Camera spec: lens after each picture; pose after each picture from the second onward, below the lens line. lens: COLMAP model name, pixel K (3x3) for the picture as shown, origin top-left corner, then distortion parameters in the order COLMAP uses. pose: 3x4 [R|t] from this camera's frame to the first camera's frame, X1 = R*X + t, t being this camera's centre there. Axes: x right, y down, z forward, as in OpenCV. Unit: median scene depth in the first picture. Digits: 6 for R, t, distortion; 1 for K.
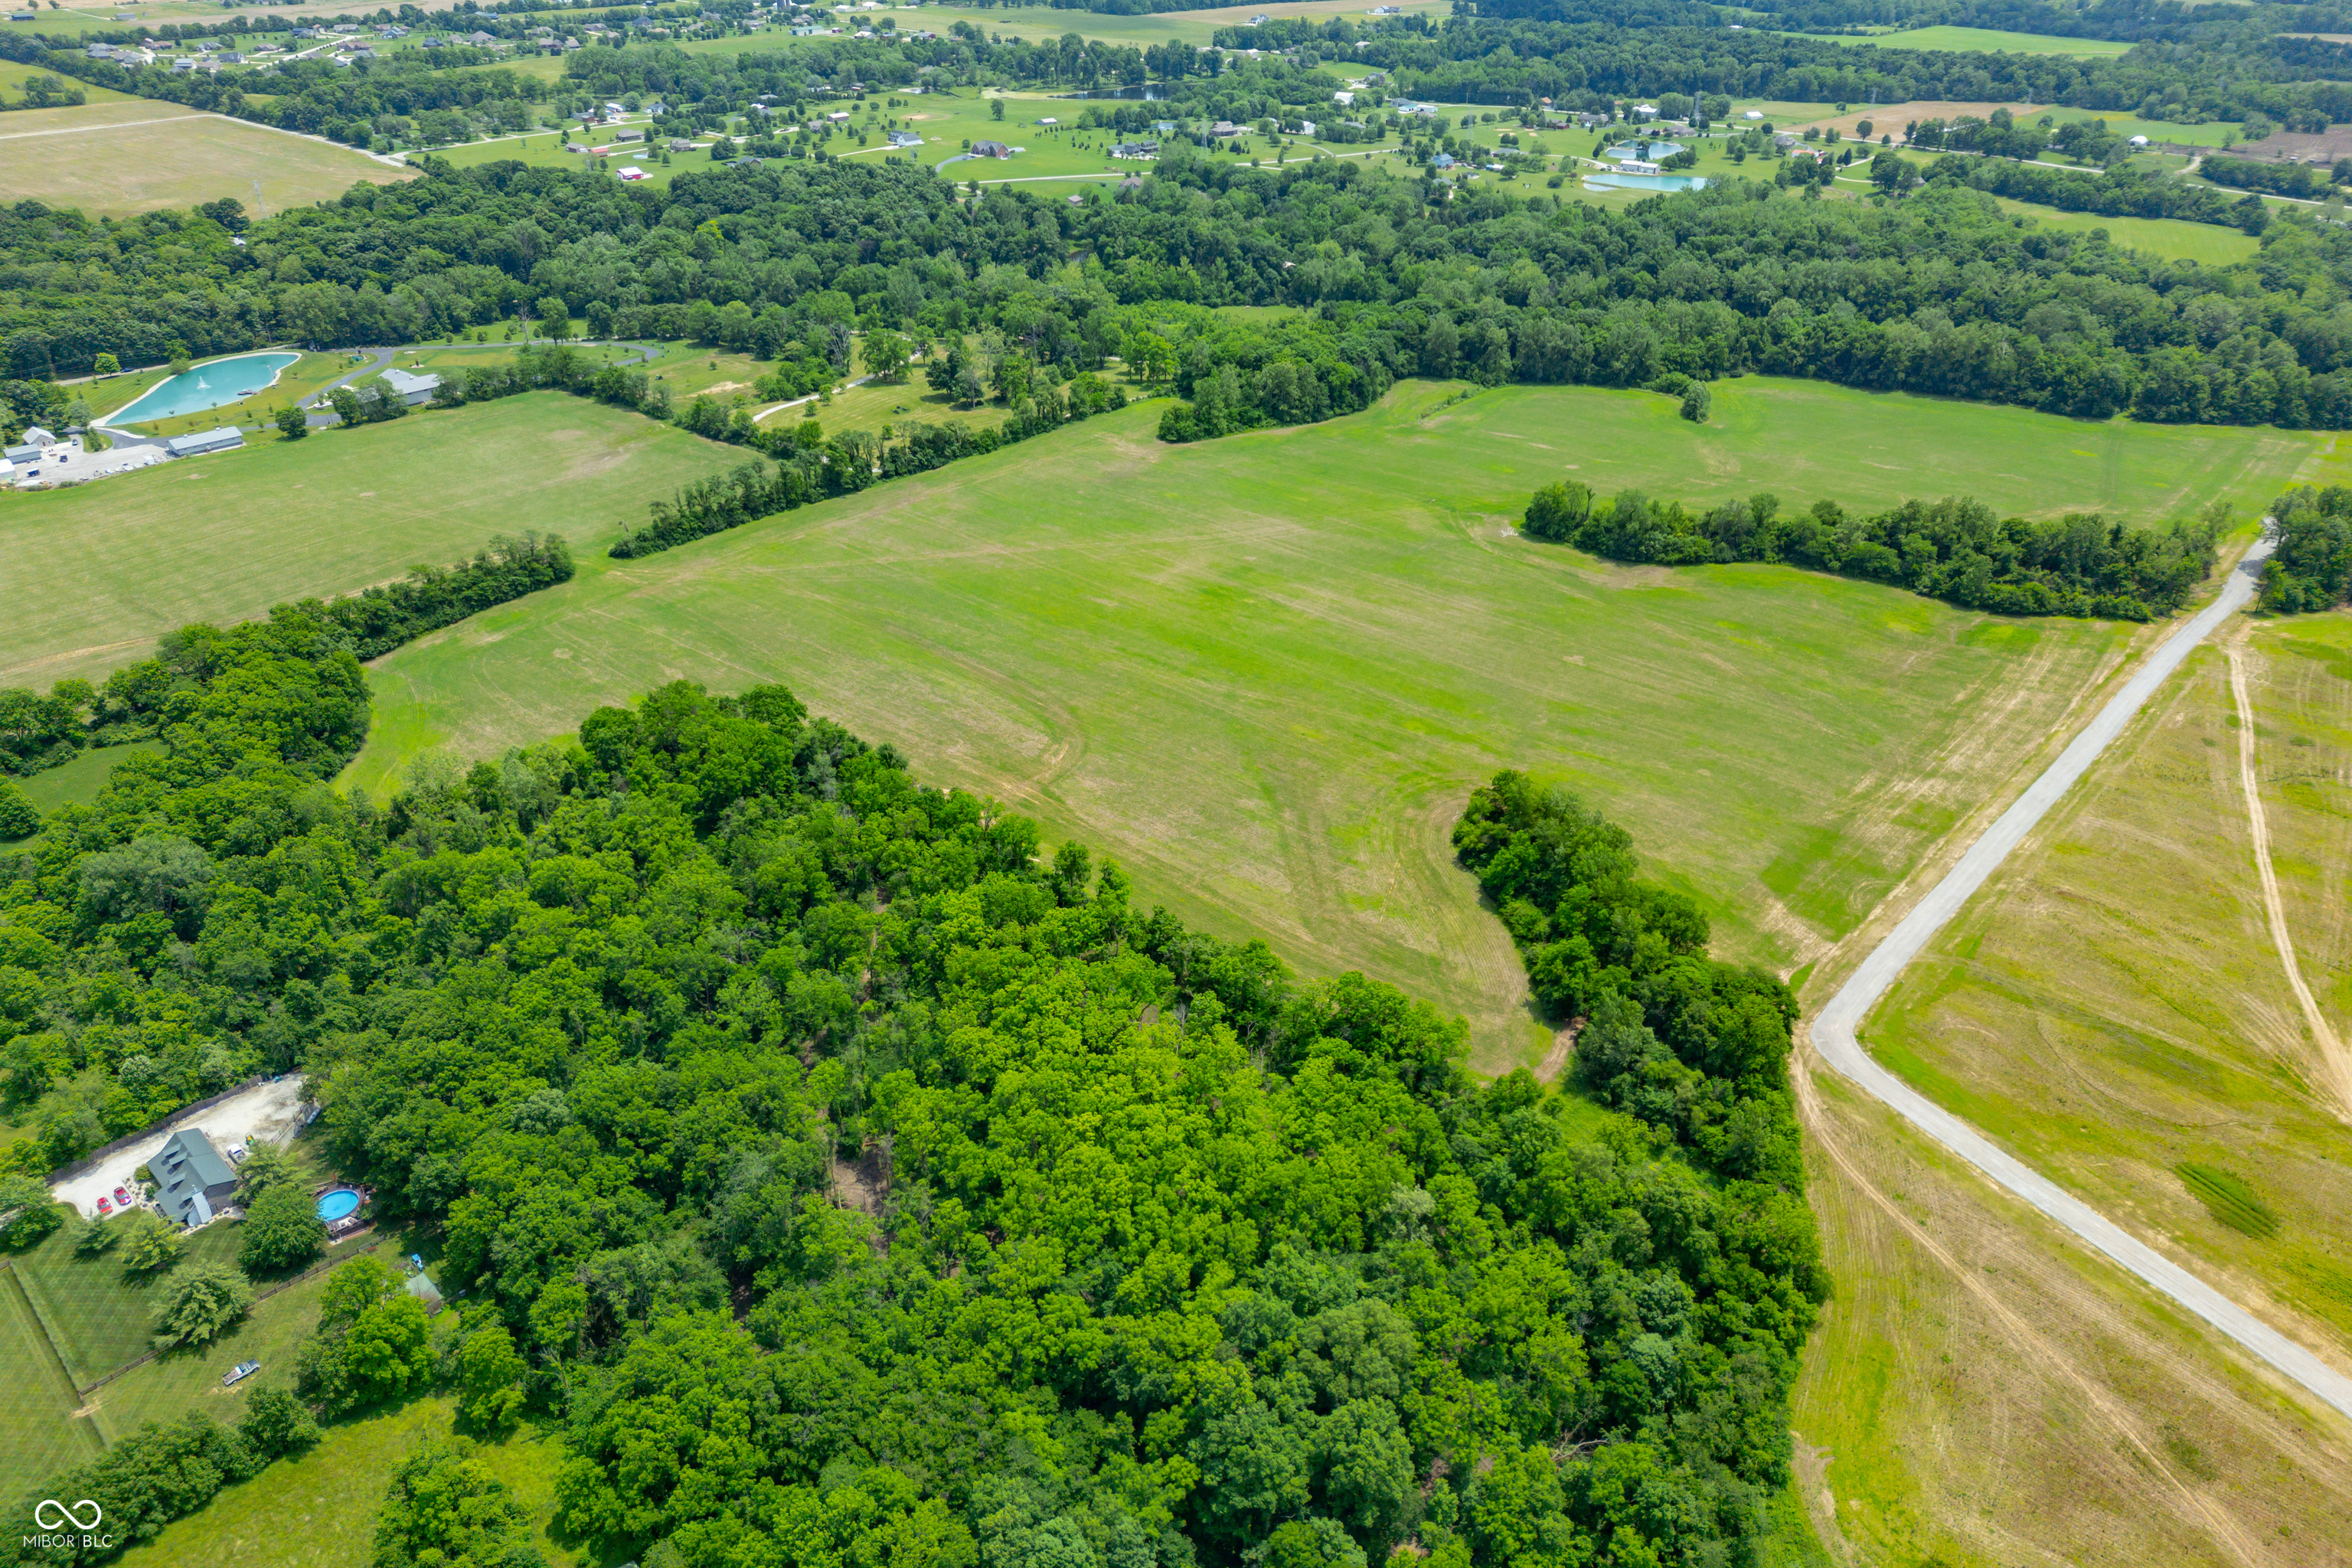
lens RADIAL K [[1640.5, 0, 1176.4], [0, 1640.5, 752.9], [0, 0, 1]] dist [0.066575, -0.057924]
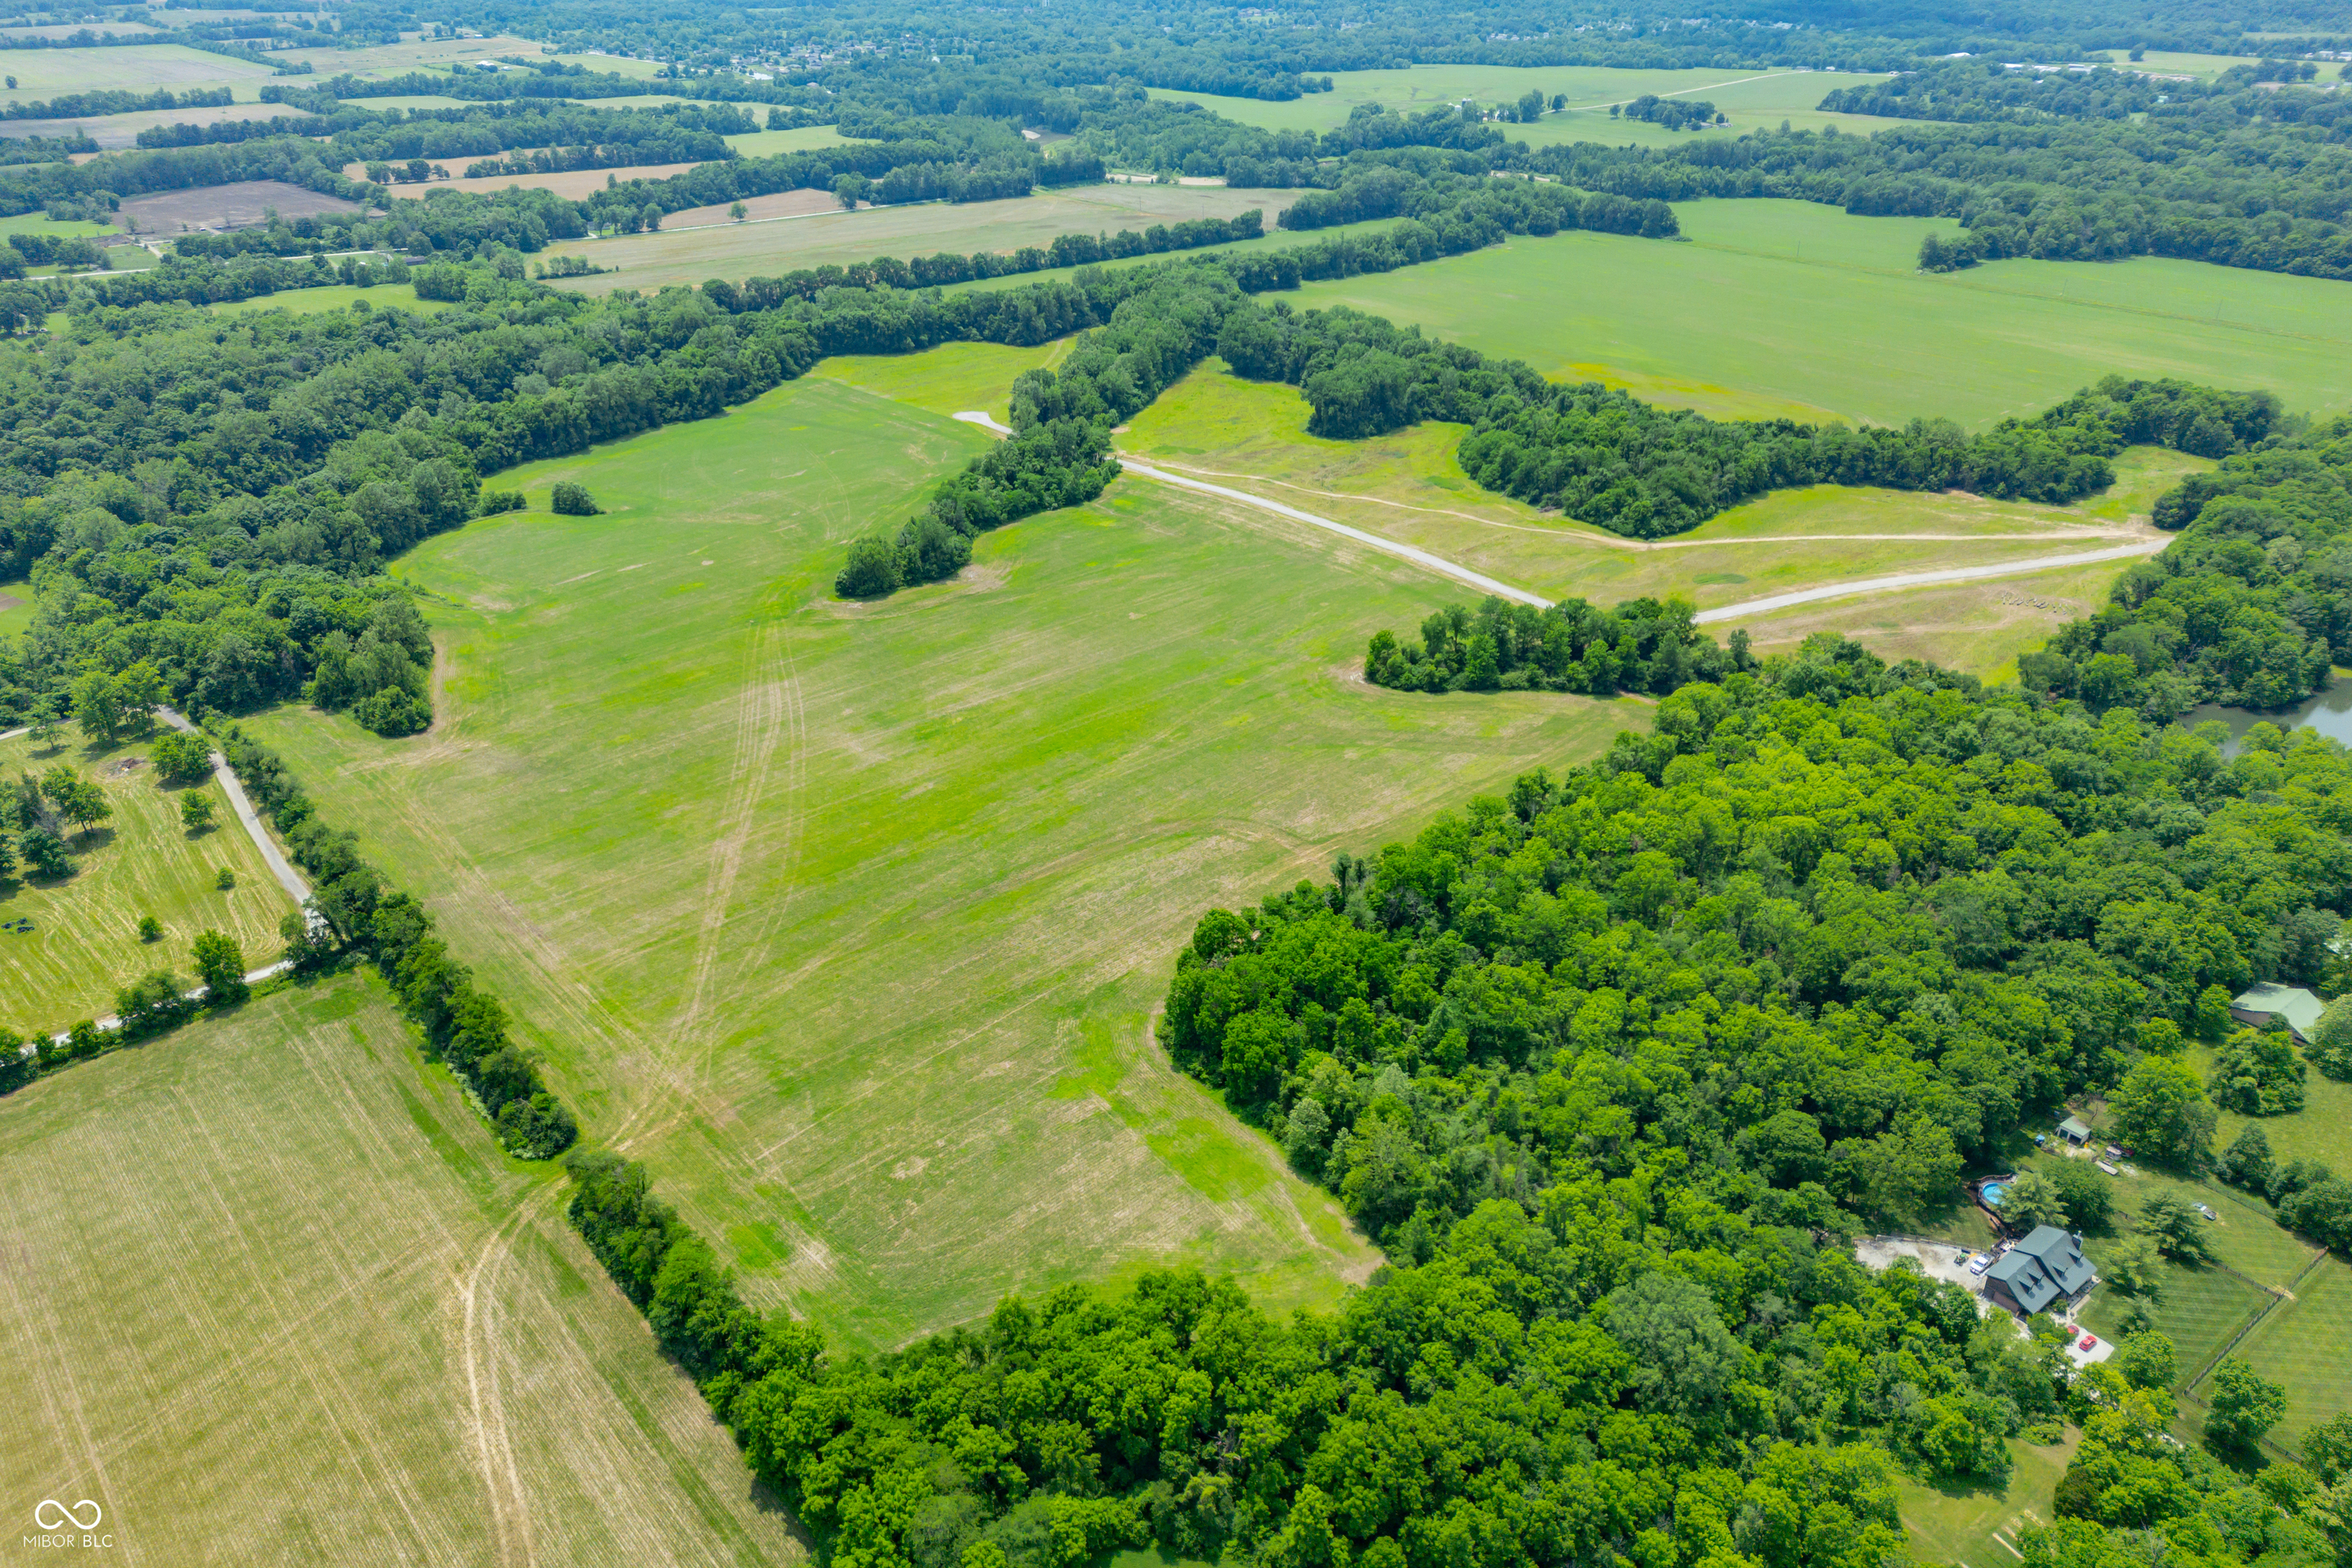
lens RADIAL K [[1640.5, 0, 1176.4], [0, 1640.5, 752.9], [0, 0, 1]] dist [0.066575, -0.057924]
pose [[0.127674, -0.450411, 0.883645, -0.843583], [0.483969, 0.805959, 0.340887, -0.360503], [-0.865721, 0.384134, 0.320885, 0.601025]]
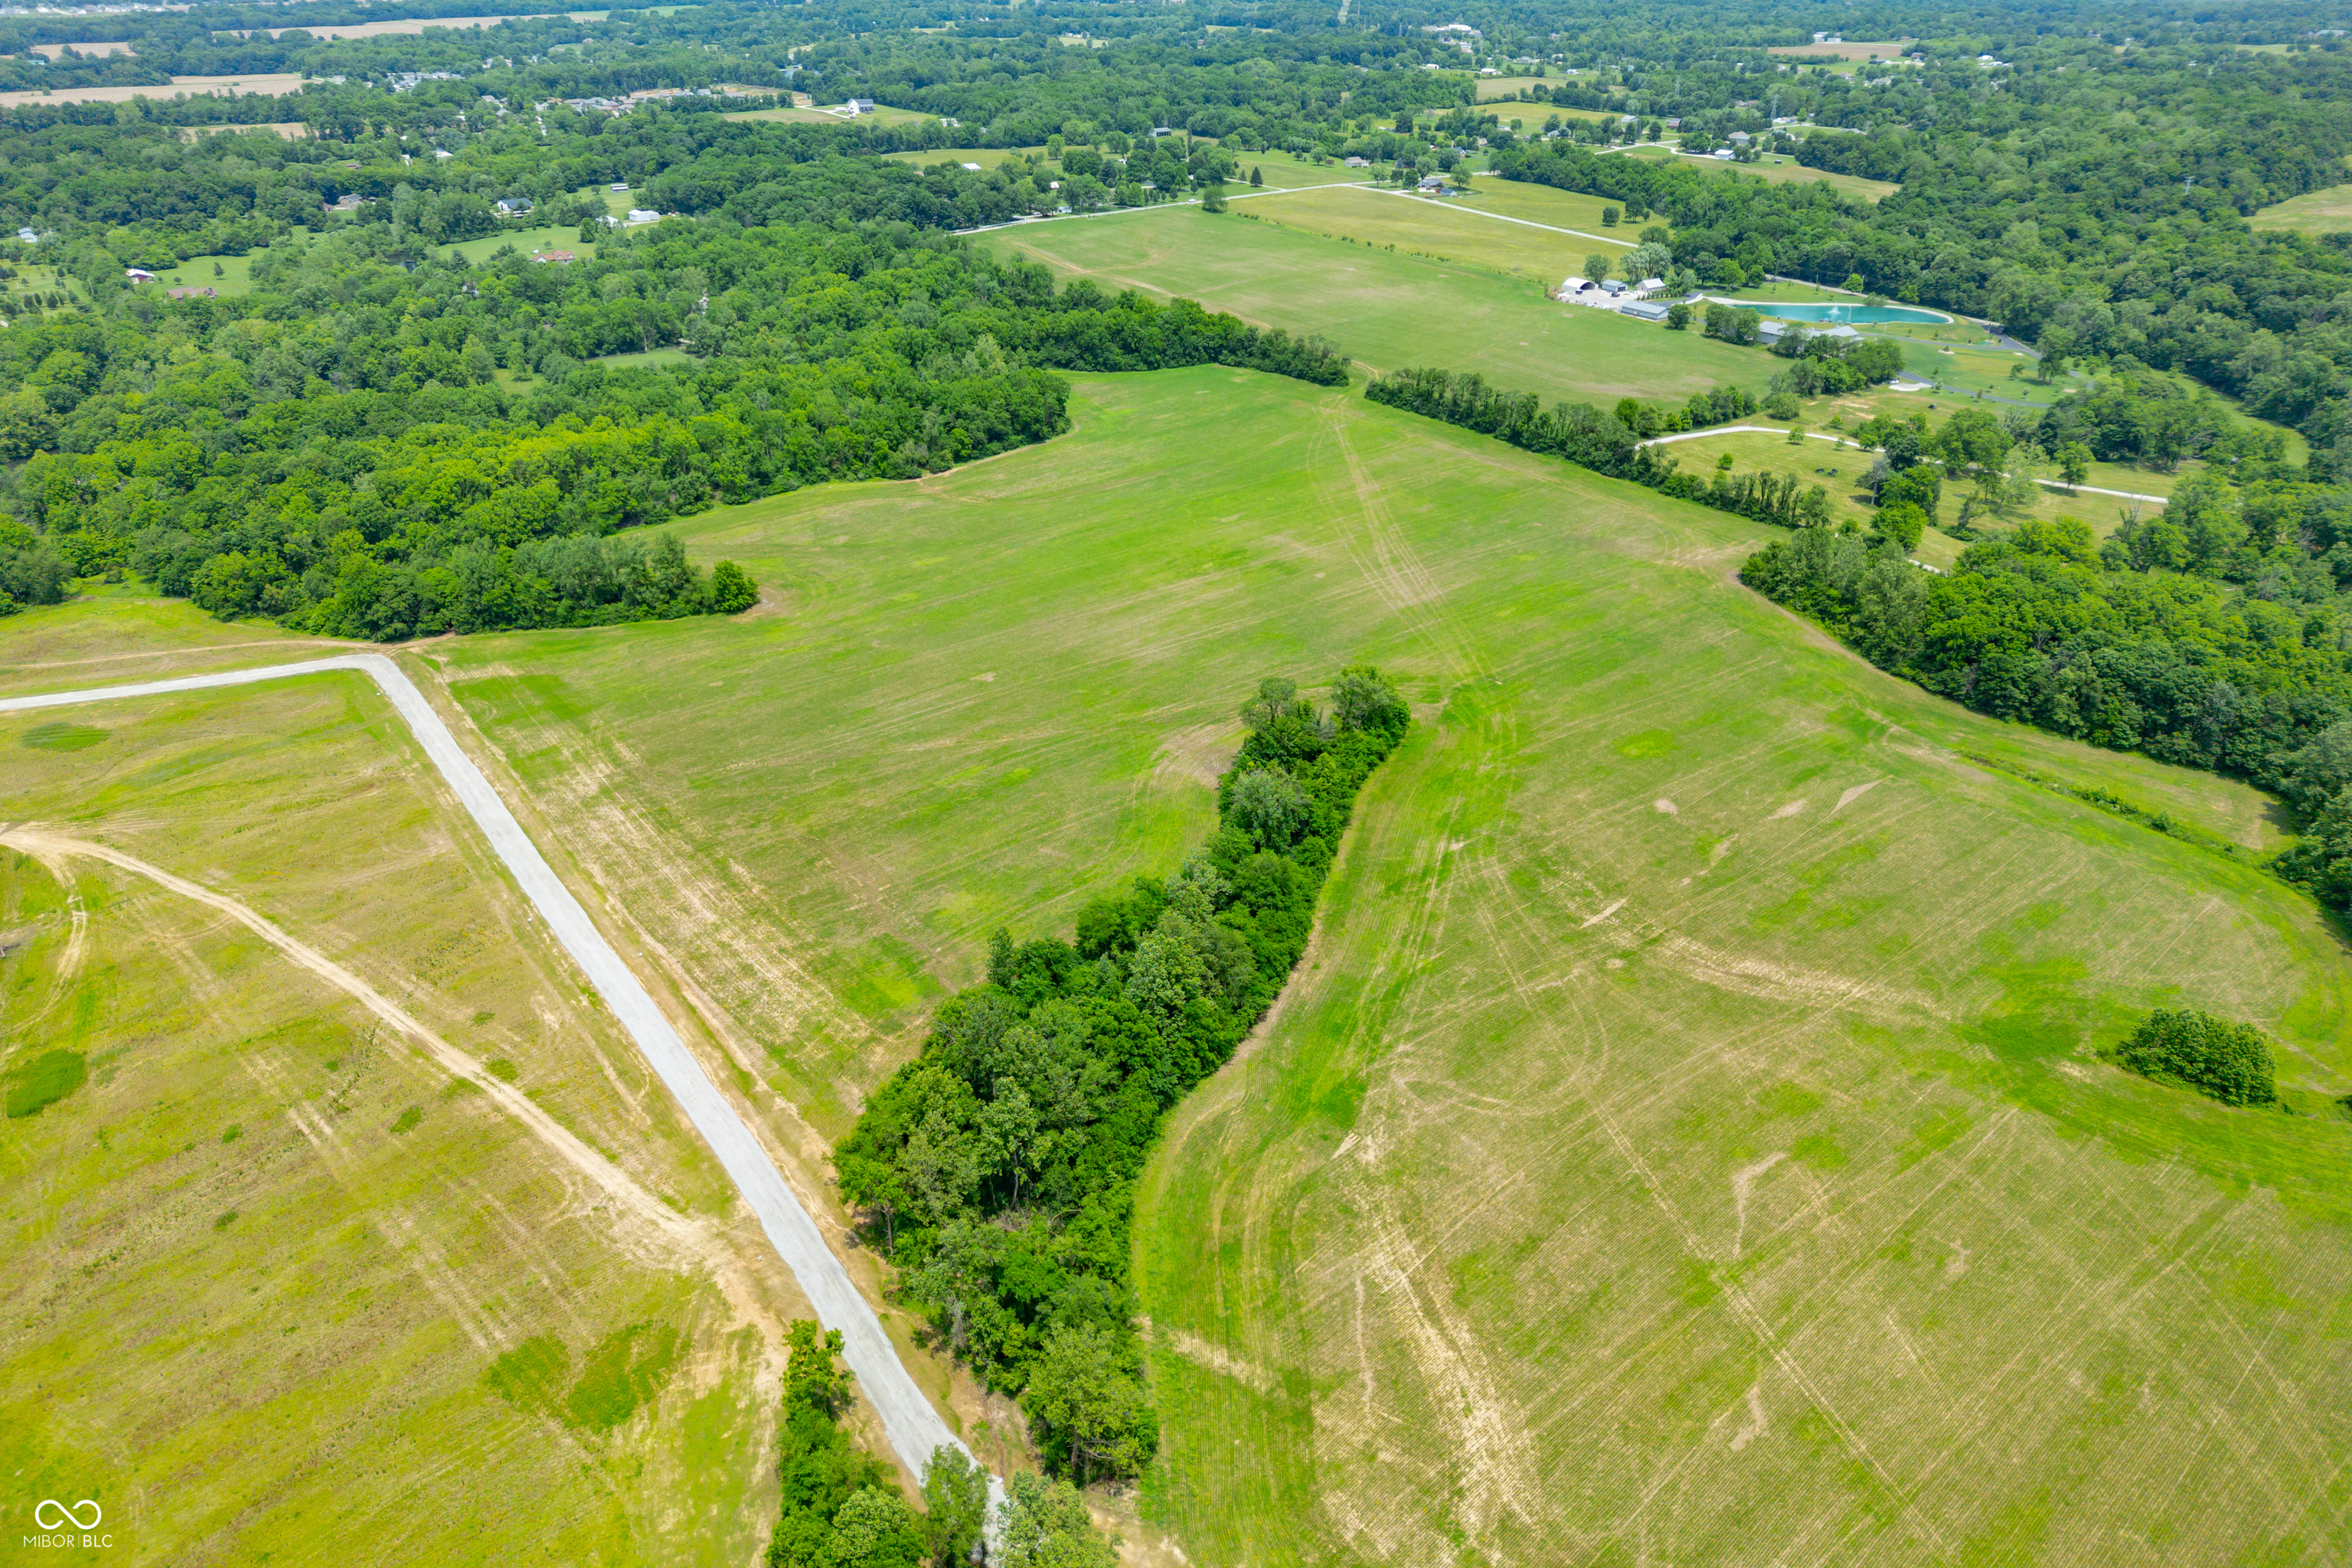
lens RADIAL K [[1655.0, 0, 1176.0], [0, 1655.0, 740.2], [0, 0, 1]] dist [0.077958, -0.080227]
pose [[-0.204437, 0.431955, -0.878419, 0.991632], [-0.477661, 0.739261, 0.474692, -0.491007], [0.854427, 0.516631, 0.055196, 1.019694]]
